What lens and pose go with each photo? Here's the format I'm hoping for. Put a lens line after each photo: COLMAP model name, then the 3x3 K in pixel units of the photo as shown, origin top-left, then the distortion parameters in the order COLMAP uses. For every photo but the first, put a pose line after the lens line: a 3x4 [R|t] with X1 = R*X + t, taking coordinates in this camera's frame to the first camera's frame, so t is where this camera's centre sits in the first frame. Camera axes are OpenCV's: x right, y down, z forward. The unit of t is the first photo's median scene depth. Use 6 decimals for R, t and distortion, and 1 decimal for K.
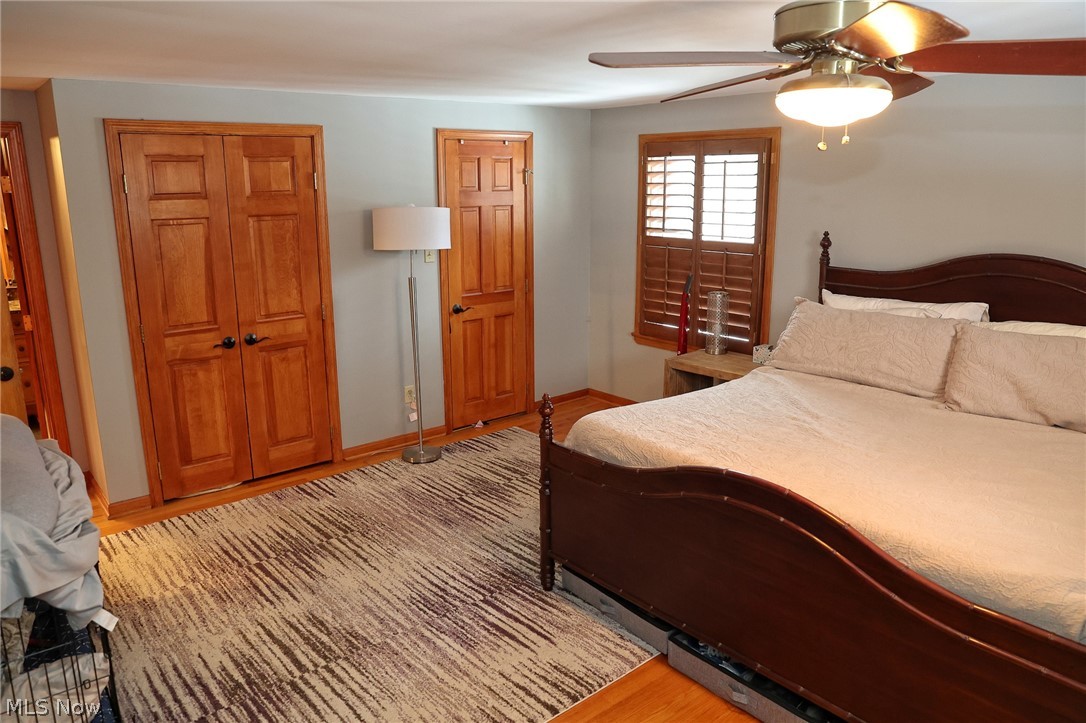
lens RADIAL K [[739.9, 0, 548.3], [0, 739.9, 358.6], [0, 0, 1]] dist [-0.110031, 0.080983]
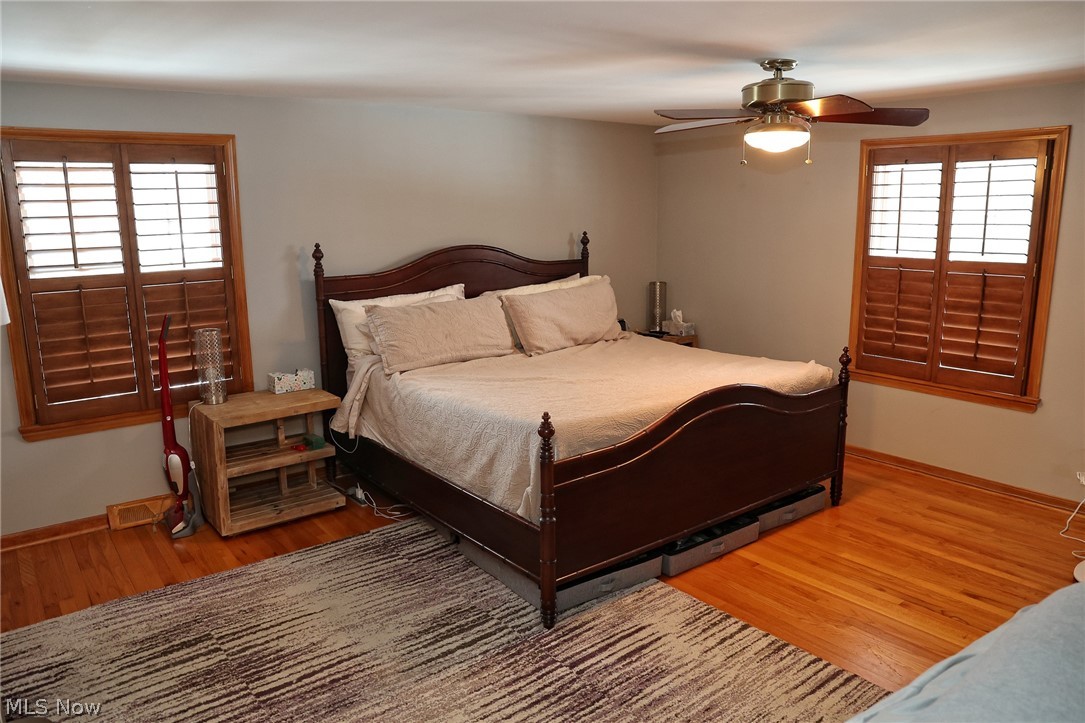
lens RADIAL K [[739.2, 0, 547.8], [0, 739.2, 358.6], [0, 0, 1]] dist [-0.110031, 0.080983]
pose [[0.072662, -0.201152, 0.976861, -0.654820], [0.240489, 0.954084, 0.178573, -0.134553], [-0.967928, 0.221949, 0.117700, 0.647782]]
